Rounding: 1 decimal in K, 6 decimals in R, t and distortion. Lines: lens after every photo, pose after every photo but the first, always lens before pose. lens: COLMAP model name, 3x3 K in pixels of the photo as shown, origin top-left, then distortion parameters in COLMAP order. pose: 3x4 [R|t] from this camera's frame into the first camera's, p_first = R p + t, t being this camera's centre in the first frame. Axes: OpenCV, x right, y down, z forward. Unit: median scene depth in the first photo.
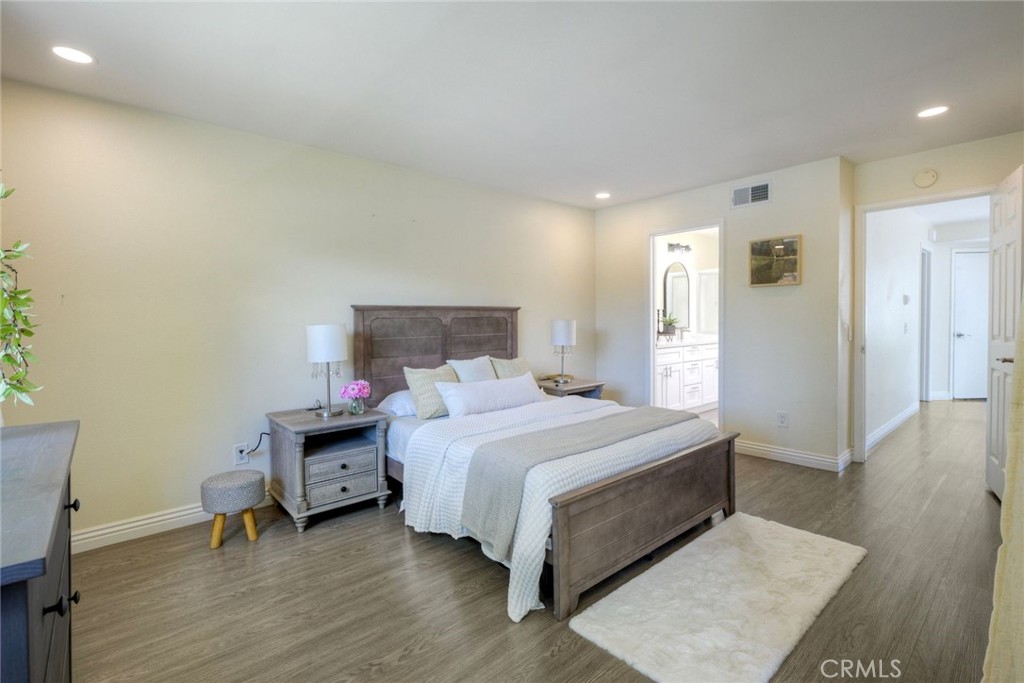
lens RADIAL K [[469.1, 0, 513.1], [0, 469.1, 330.7], [0, 0, 1]] dist [-0.003427, -0.000407]
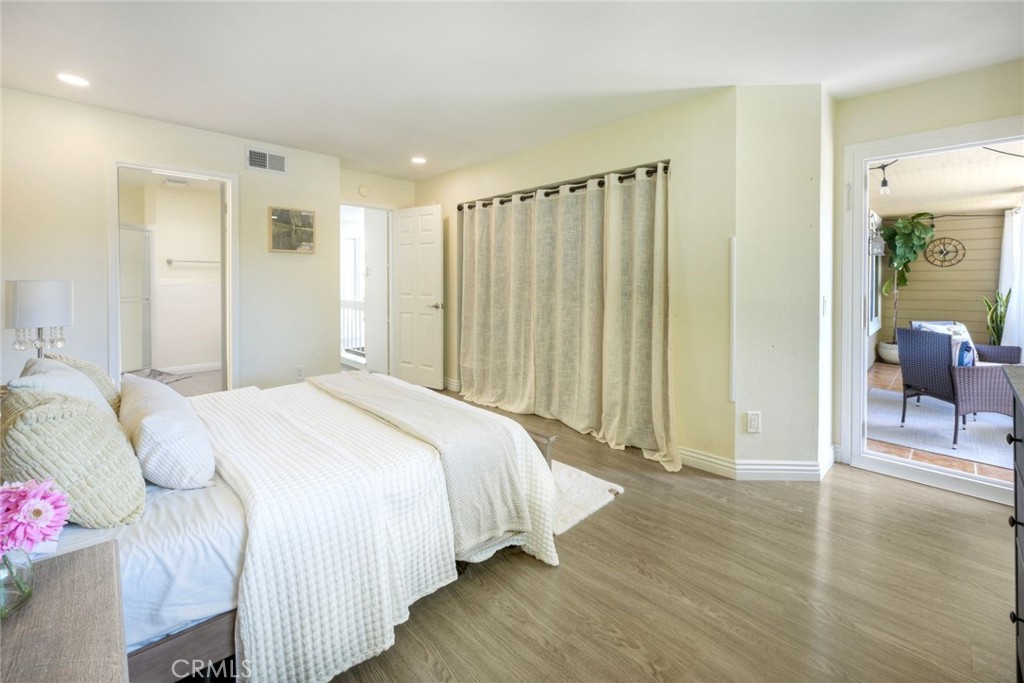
lens RADIAL K [[438.8, 0, 490.6], [0, 438.8, 282.0], [0, 0, 1]] dist [0.003134, 0.000358]
pose [[-0.039033, 0.007177, 0.999212, -0.508917], [0.015182, 0.999863, -0.006588, -0.013089], [-0.999123, 0.014913, -0.039137, 0.599096]]
